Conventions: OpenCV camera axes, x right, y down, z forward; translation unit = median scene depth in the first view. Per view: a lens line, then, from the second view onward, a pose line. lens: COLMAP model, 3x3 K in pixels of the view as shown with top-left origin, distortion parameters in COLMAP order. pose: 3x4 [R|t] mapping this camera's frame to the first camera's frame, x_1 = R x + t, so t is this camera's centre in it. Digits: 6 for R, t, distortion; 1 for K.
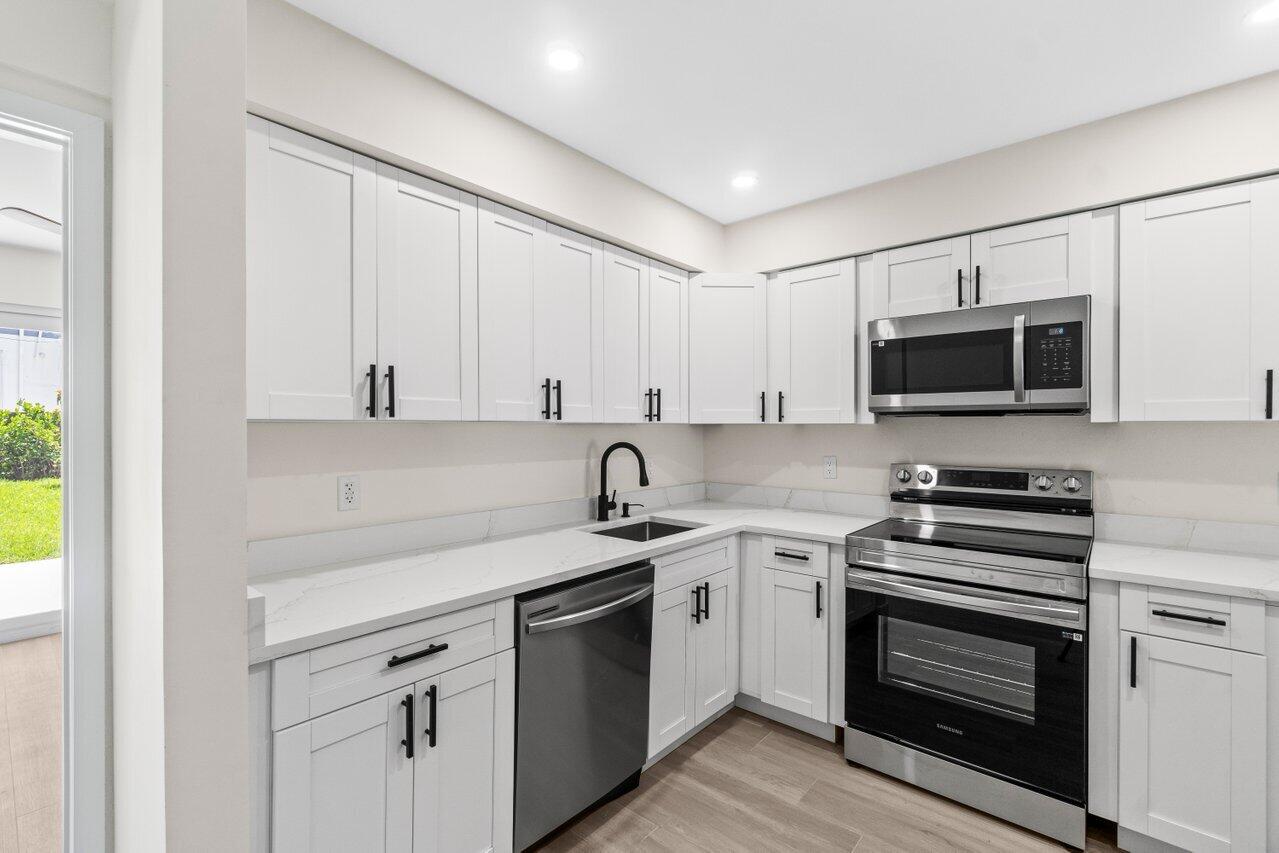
lens RADIAL K [[571.3, 0, 635.5], [0, 571.3, 439.6], [0, 0, 1]] dist [0.001917, 0.000290]
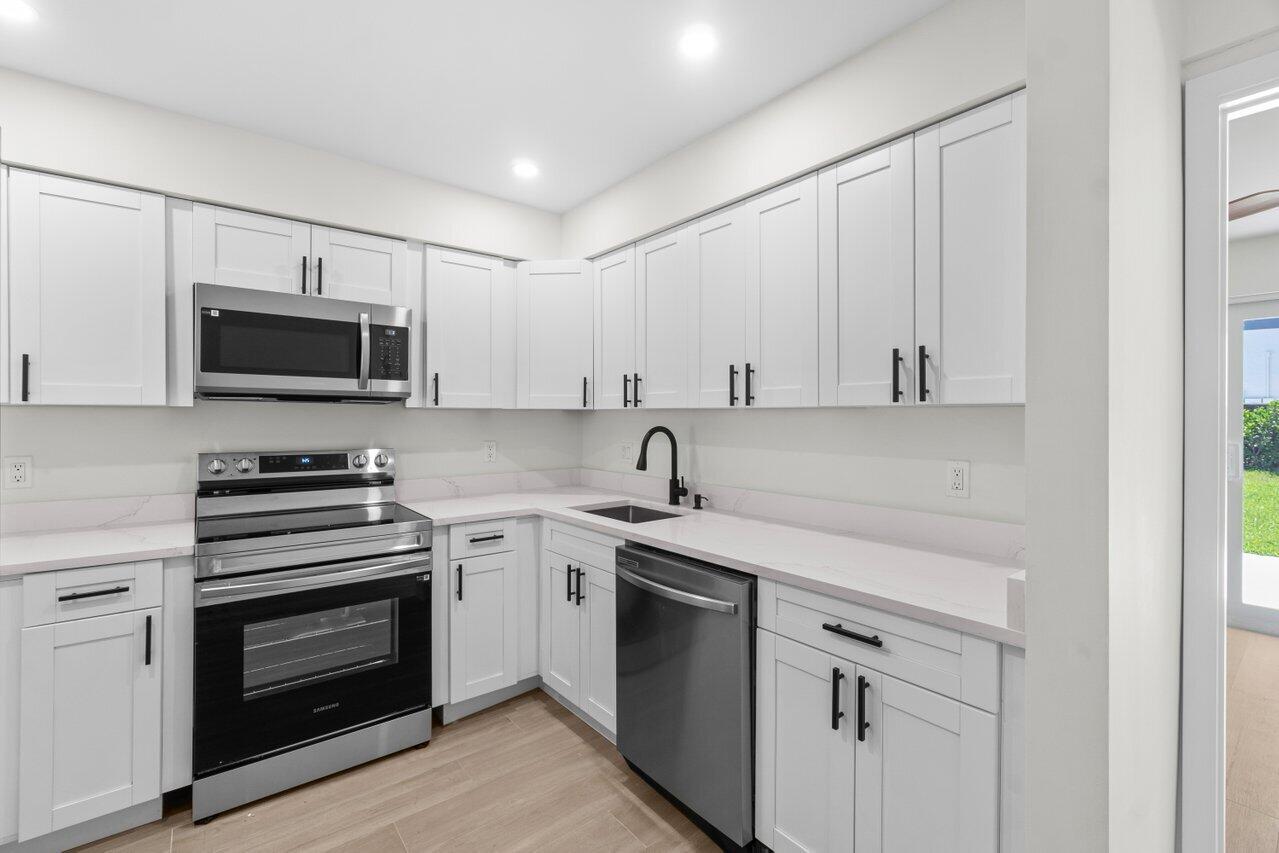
lens RADIAL K [[568.6, 0, 635.0], [0, 568.6, 418.9], [0, 0, 1]] dist [-0.047493, 0.018055]
pose [[0.172686, -0.004939, 0.984965, -0.330109], [0.012859, 0.999914, 0.002759, -0.004111], [-0.984893, 0.012190, 0.172734, 0.279460]]
